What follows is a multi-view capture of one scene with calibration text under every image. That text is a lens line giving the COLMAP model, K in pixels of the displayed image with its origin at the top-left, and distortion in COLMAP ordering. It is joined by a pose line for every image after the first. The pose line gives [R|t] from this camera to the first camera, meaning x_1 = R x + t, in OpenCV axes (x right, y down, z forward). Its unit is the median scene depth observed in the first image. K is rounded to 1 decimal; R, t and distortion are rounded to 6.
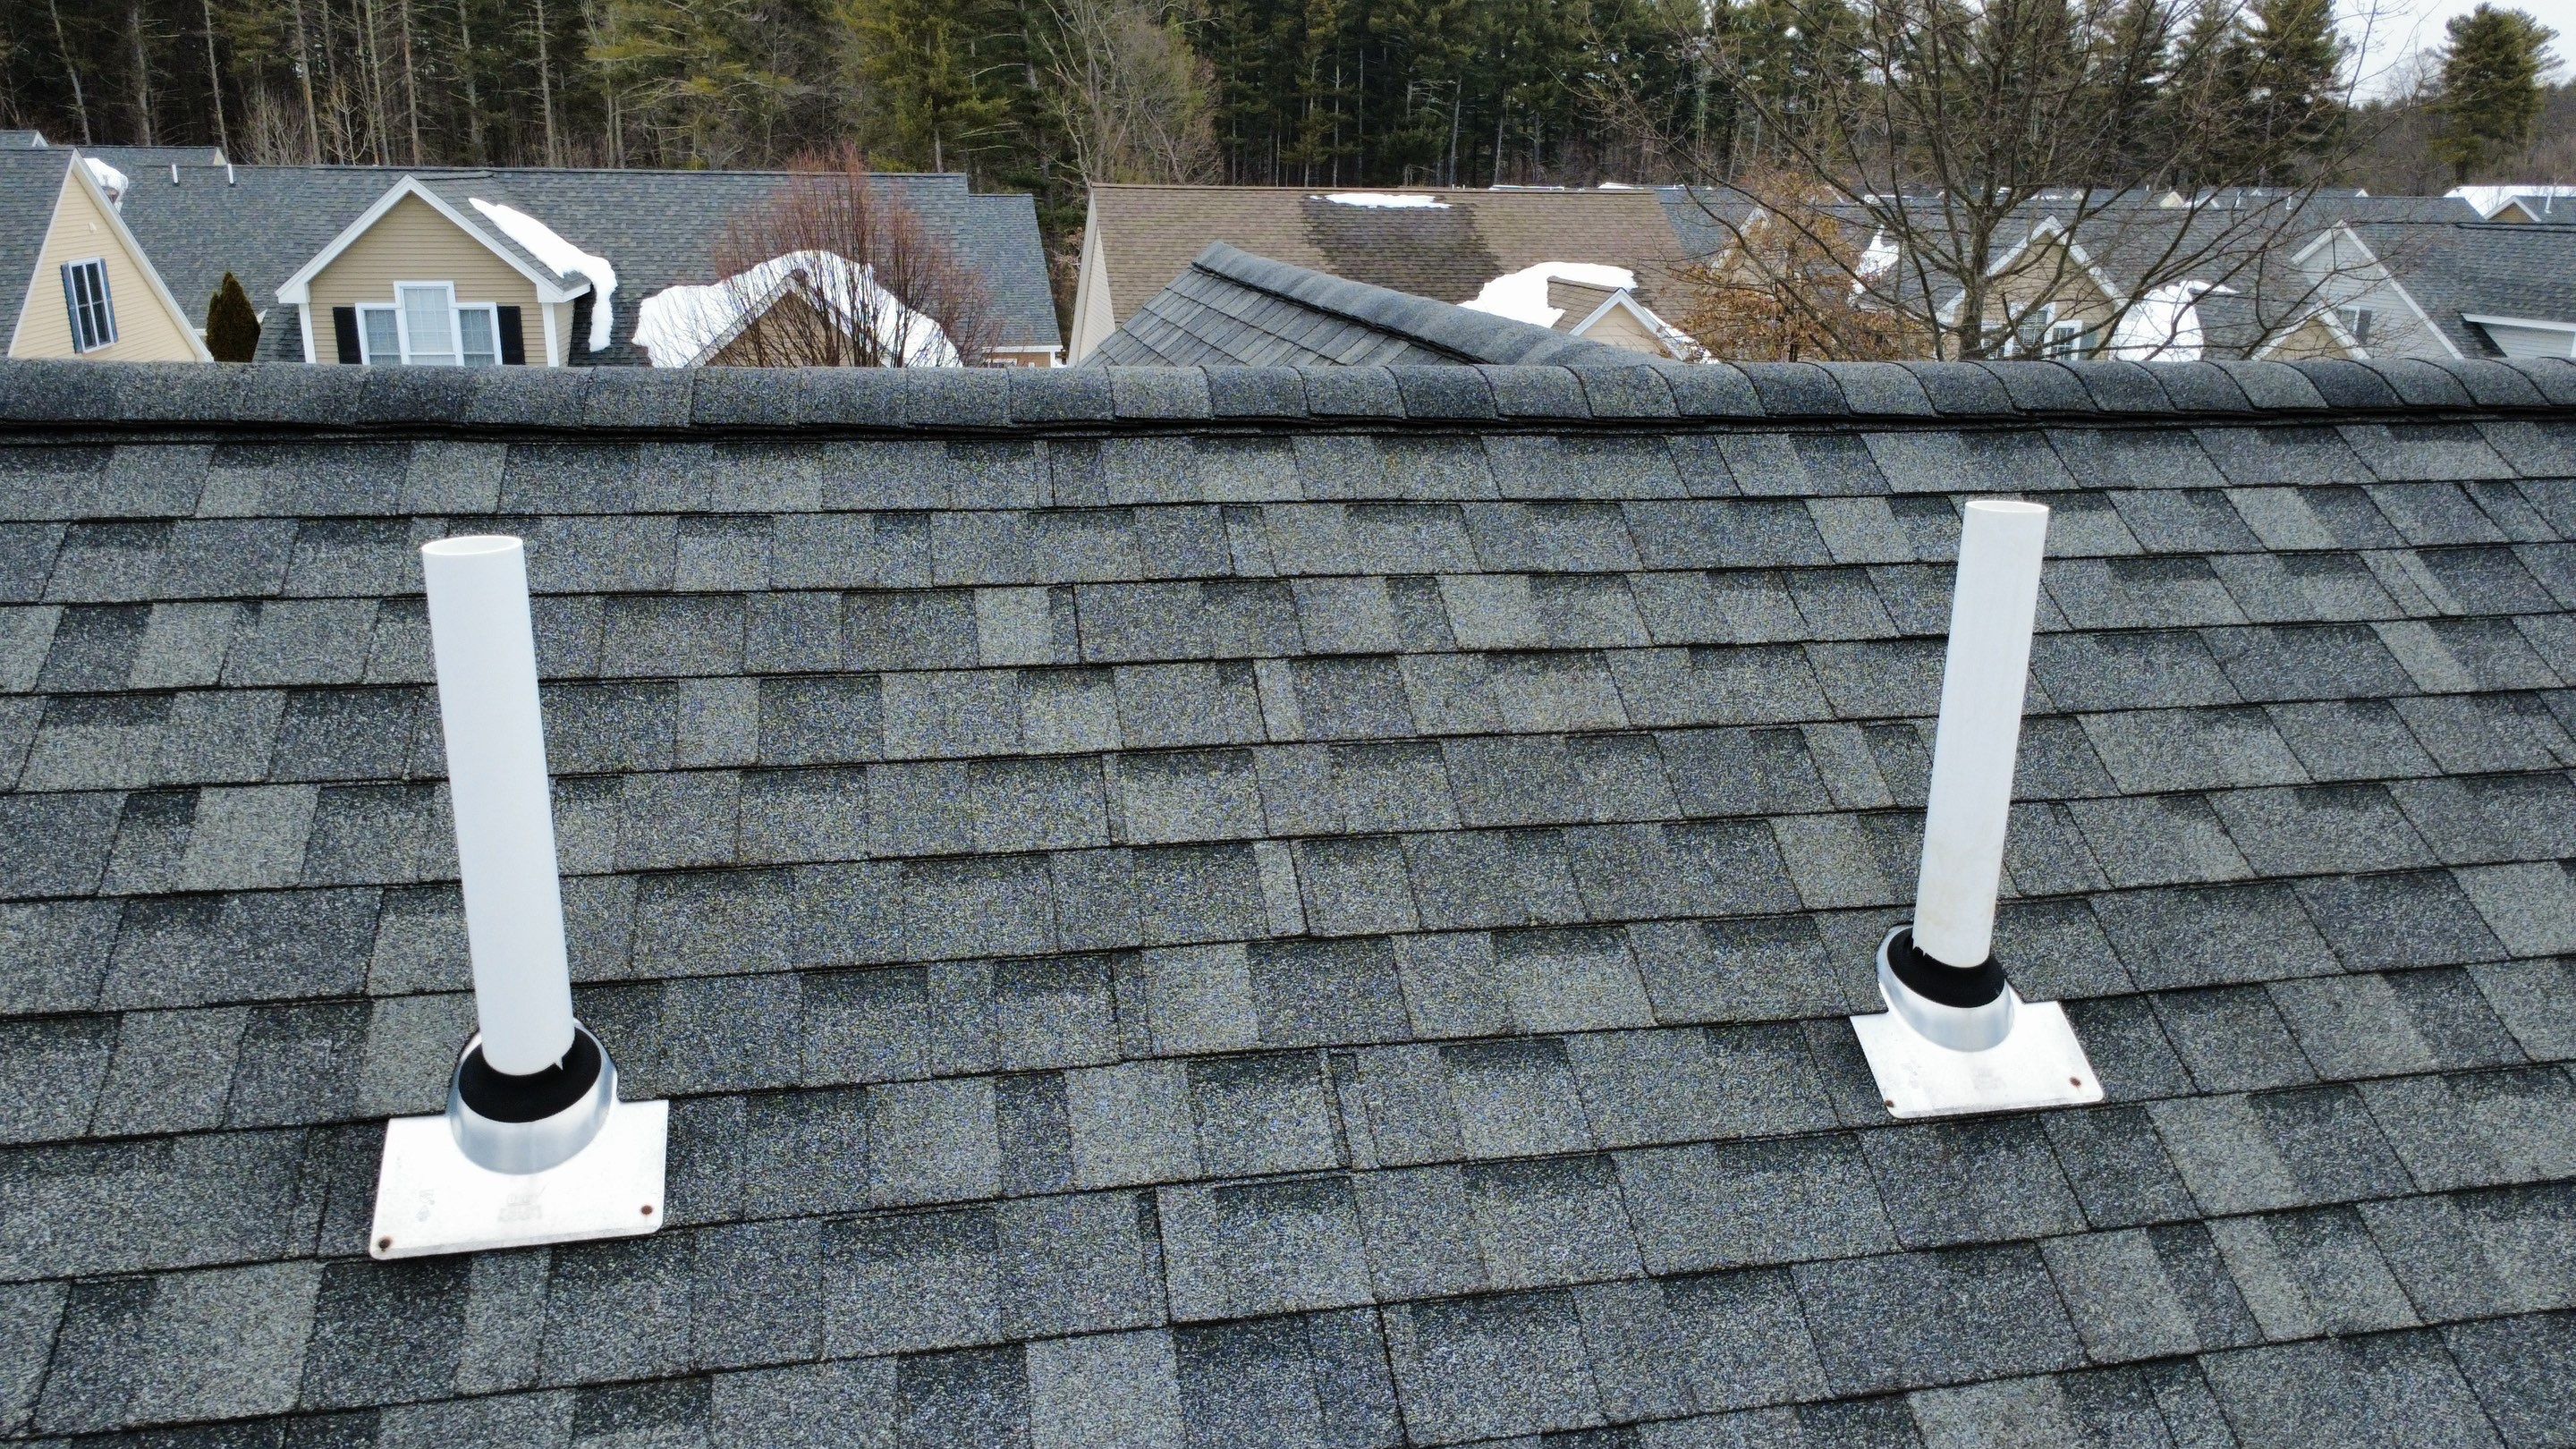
lens RADIAL K [[1915.7, 0, 1288.6], [0, 1915.7, 722.4], [0, 0, 1]] dist [-0.000303, -0.004225]
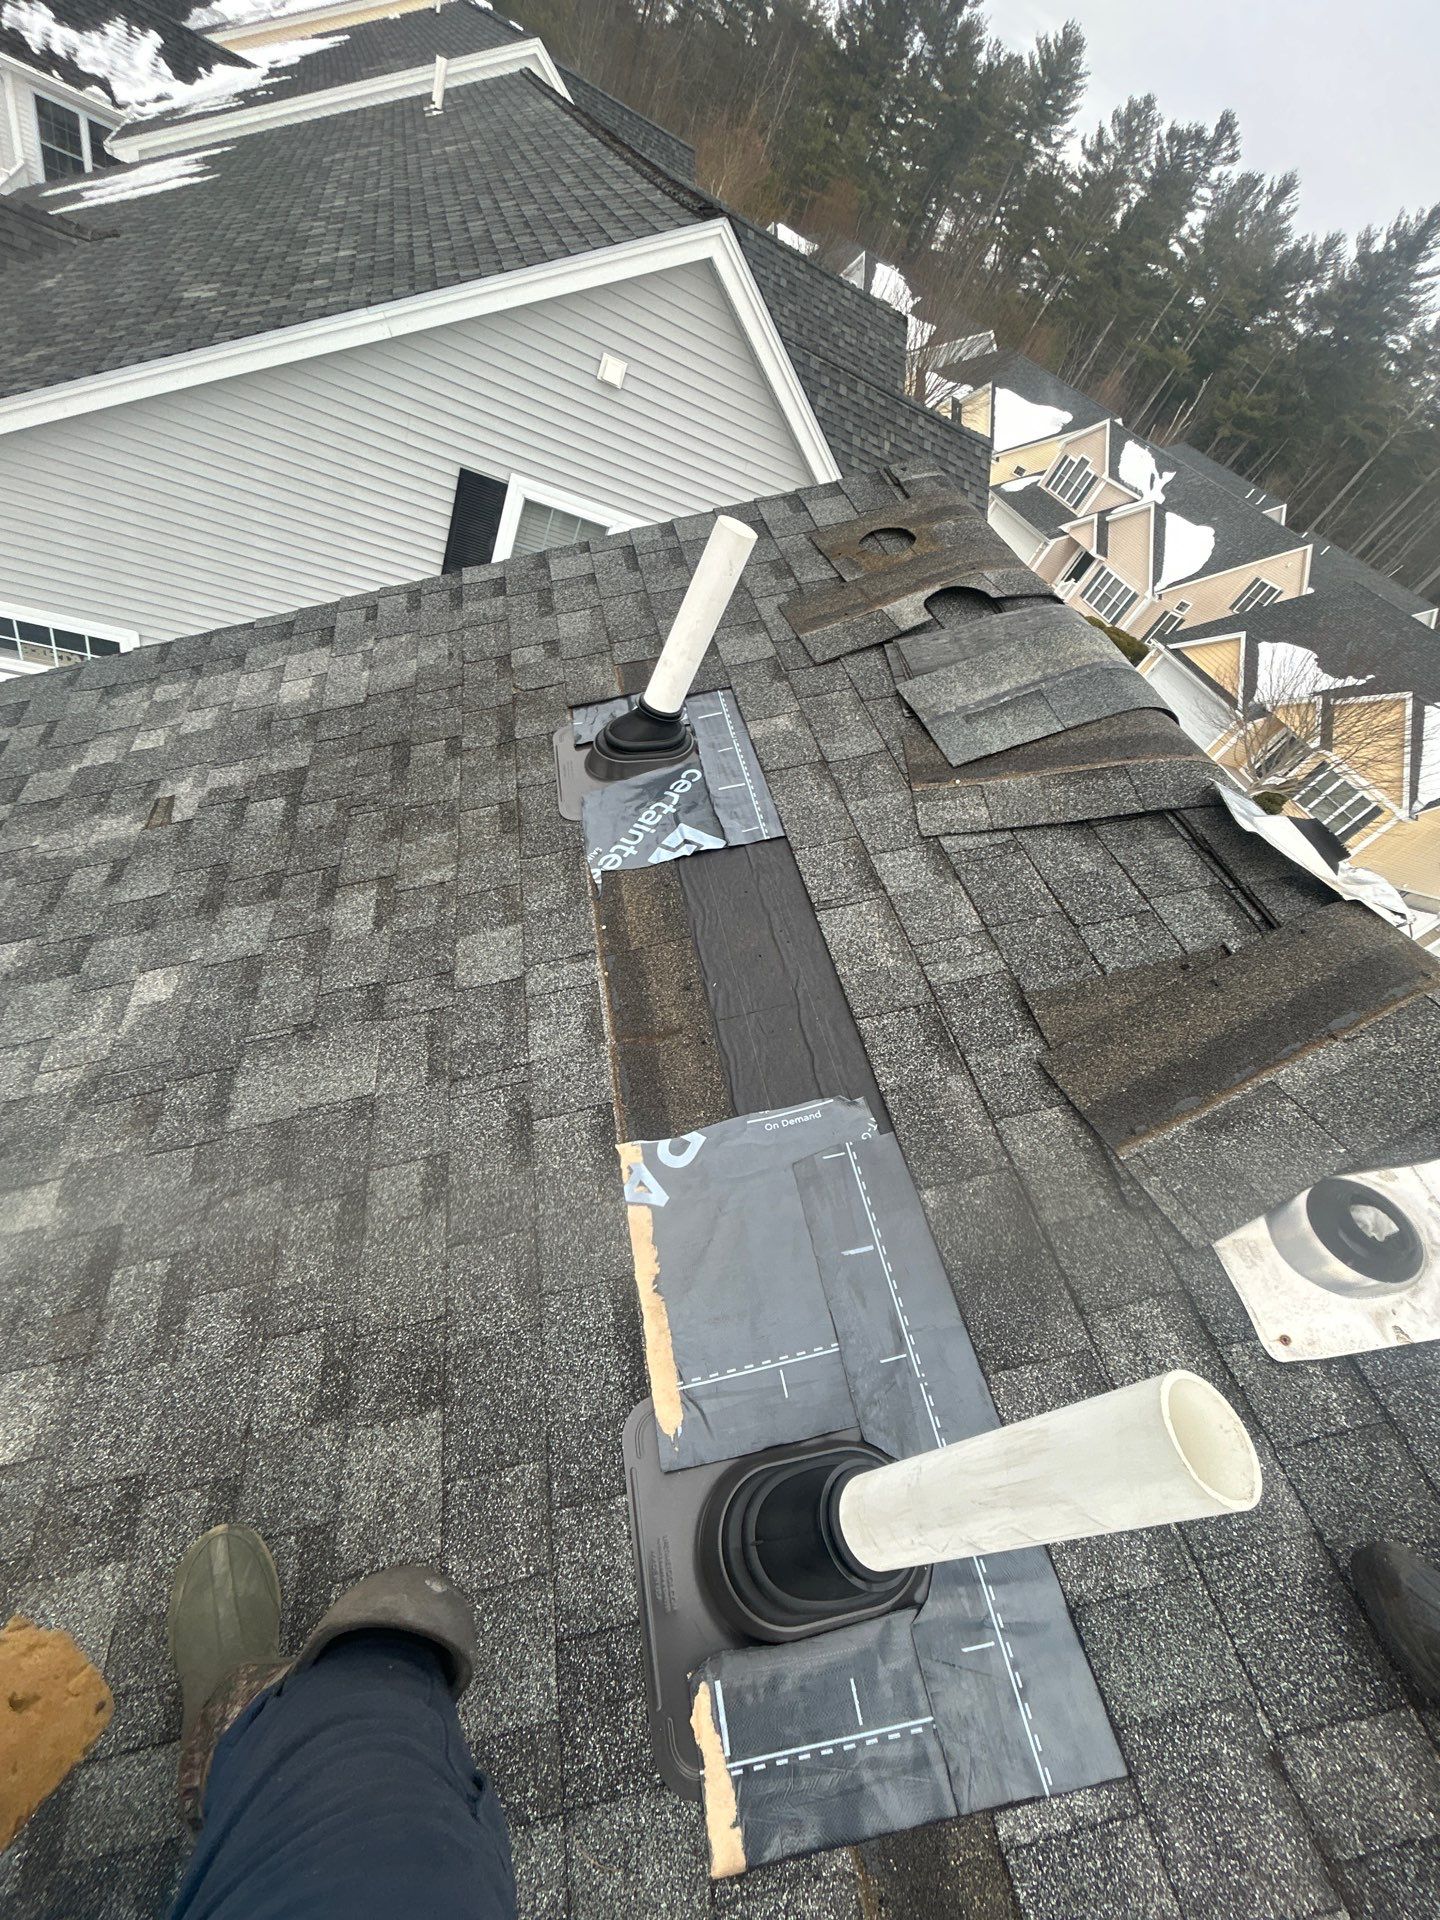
lens RADIAL K [[763.4, 0, 717.6], [0, 763.4, 954.4], [0, 0, 1]] dist [-0.001147, 0.000299]
pose [[0.016475, 0.709618, -0.704394, 0.448898], [-0.646001, 0.545264, 0.534200, -0.235958], [0.763158, 0.446238, 0.467398, 0.694277]]
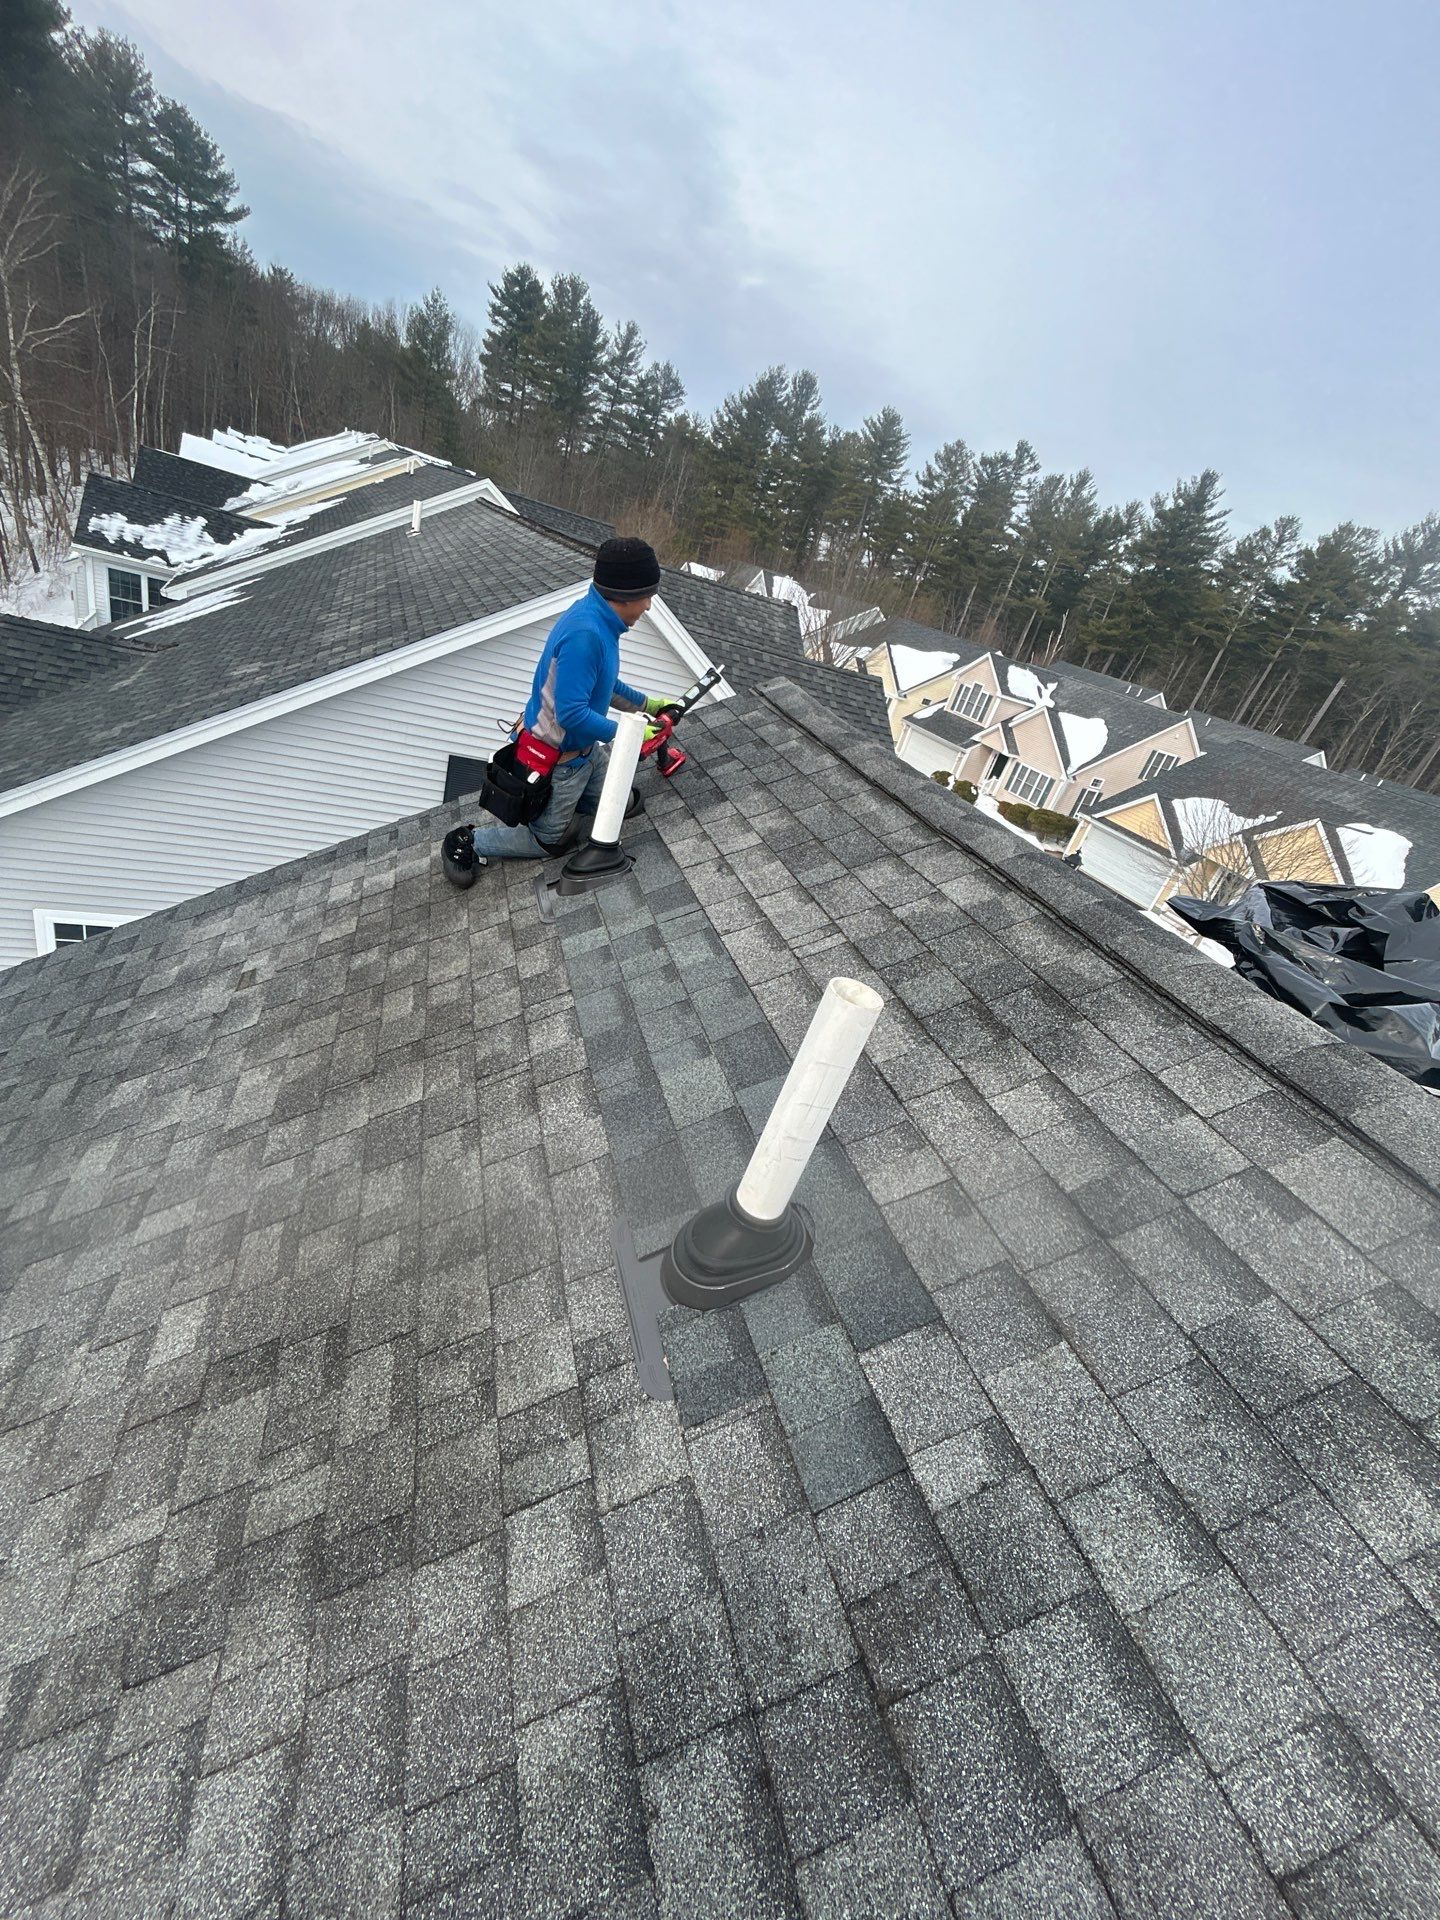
lens RADIAL K [[763.4, 0, 717.6], [0, 763.4, 956.2], [0, 0, 1]] dist [-0.001147, 0.000299]
pose [[0.106098, 0.468872, -0.876871, 0.836783], [-0.537406, 0.769001, 0.346168, -0.269989], [0.836623, 0.434508, 0.333564, 0.746505]]
